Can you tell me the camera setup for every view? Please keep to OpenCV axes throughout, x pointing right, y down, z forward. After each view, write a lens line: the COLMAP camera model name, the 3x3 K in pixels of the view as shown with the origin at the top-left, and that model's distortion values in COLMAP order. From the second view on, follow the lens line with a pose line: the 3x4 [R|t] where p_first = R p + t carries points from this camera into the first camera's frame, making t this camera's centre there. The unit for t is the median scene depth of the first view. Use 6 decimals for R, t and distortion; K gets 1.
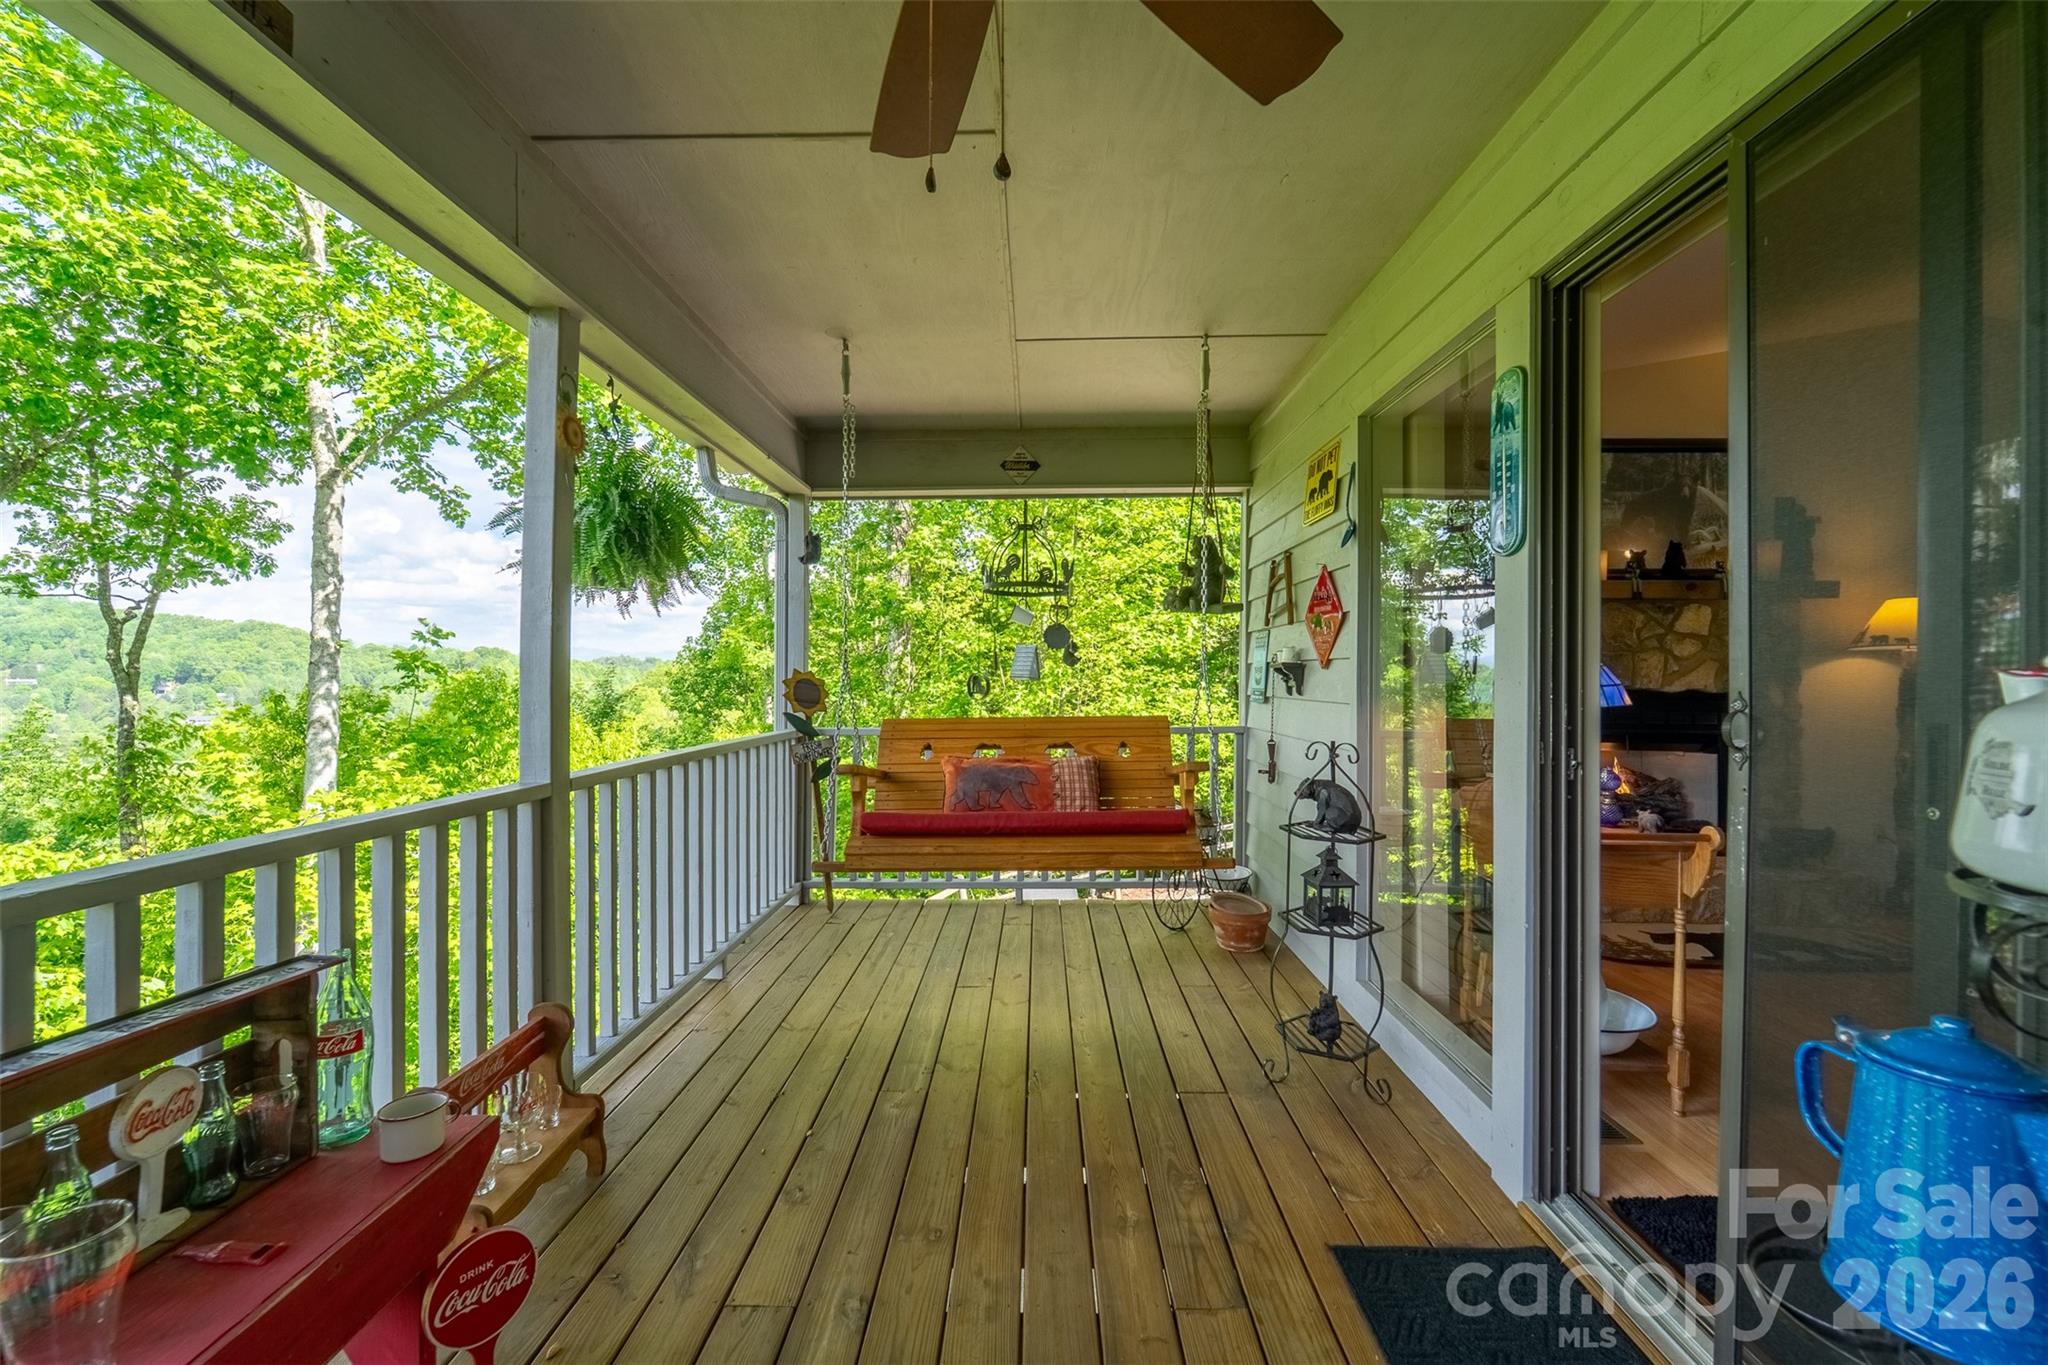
lens RADIAL K [[834.4, 0, 1024.5], [0, 834.4, 681.4], [0, 0, 1]] dist [0.003043, 0.000283]
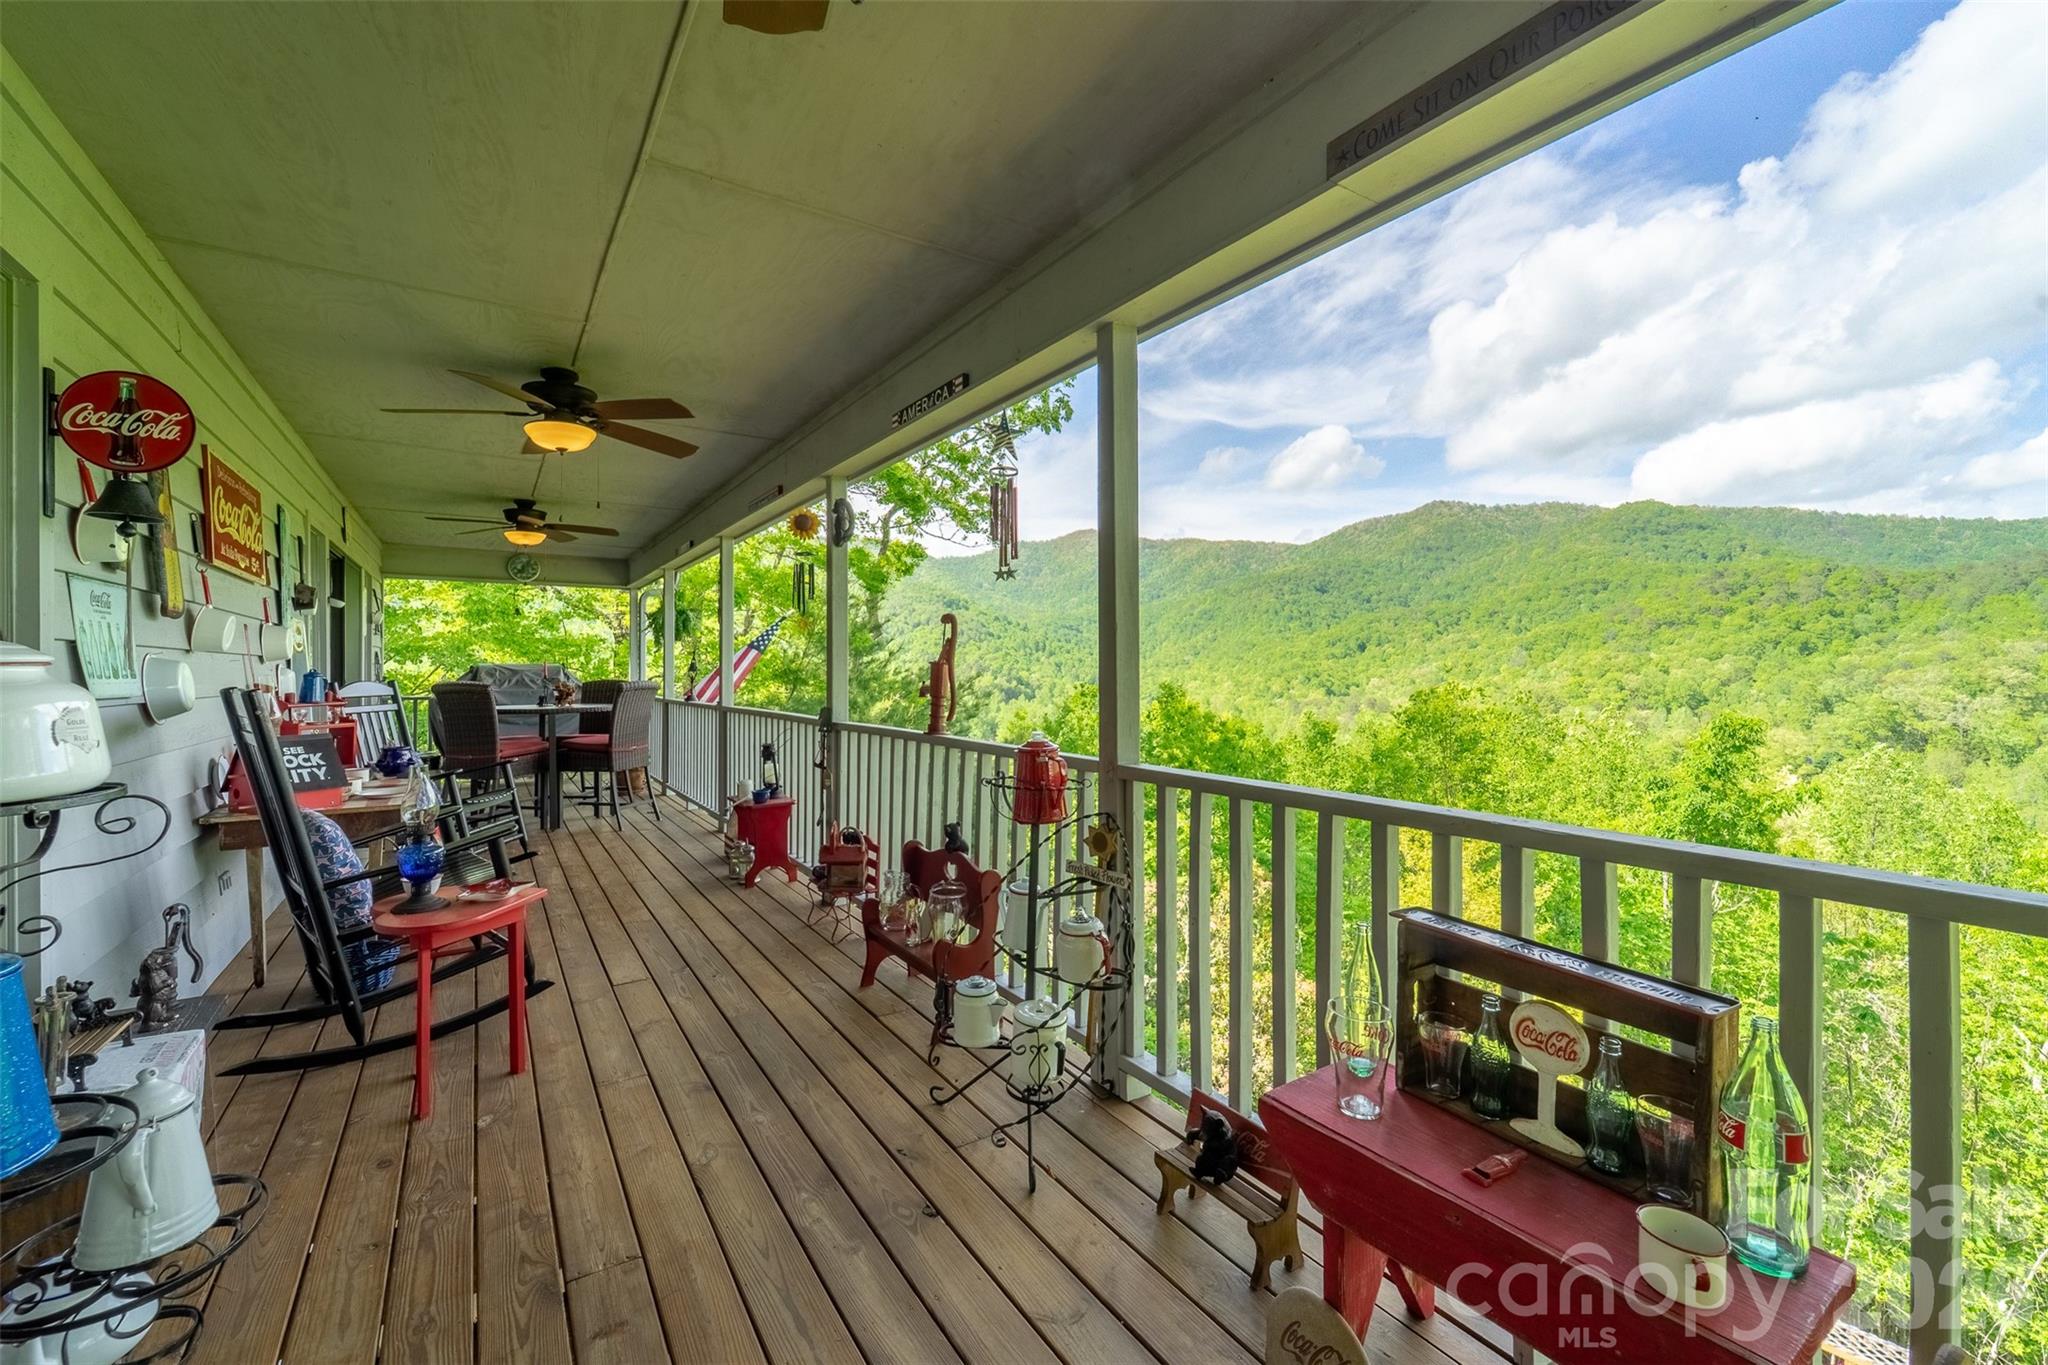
lens RADIAL K [[834.4, 0, 1011.4], [0, 834.4, 674.2], [0, 0, 1]] dist [0.003043, 0.000283]
pose [[-0.840370, 0.001856, -0.542011, 0.256721], [-0.002336, 0.999972, 0.007046, -0.015816], [0.542009, 0.007187, -0.840342, 1.545016]]
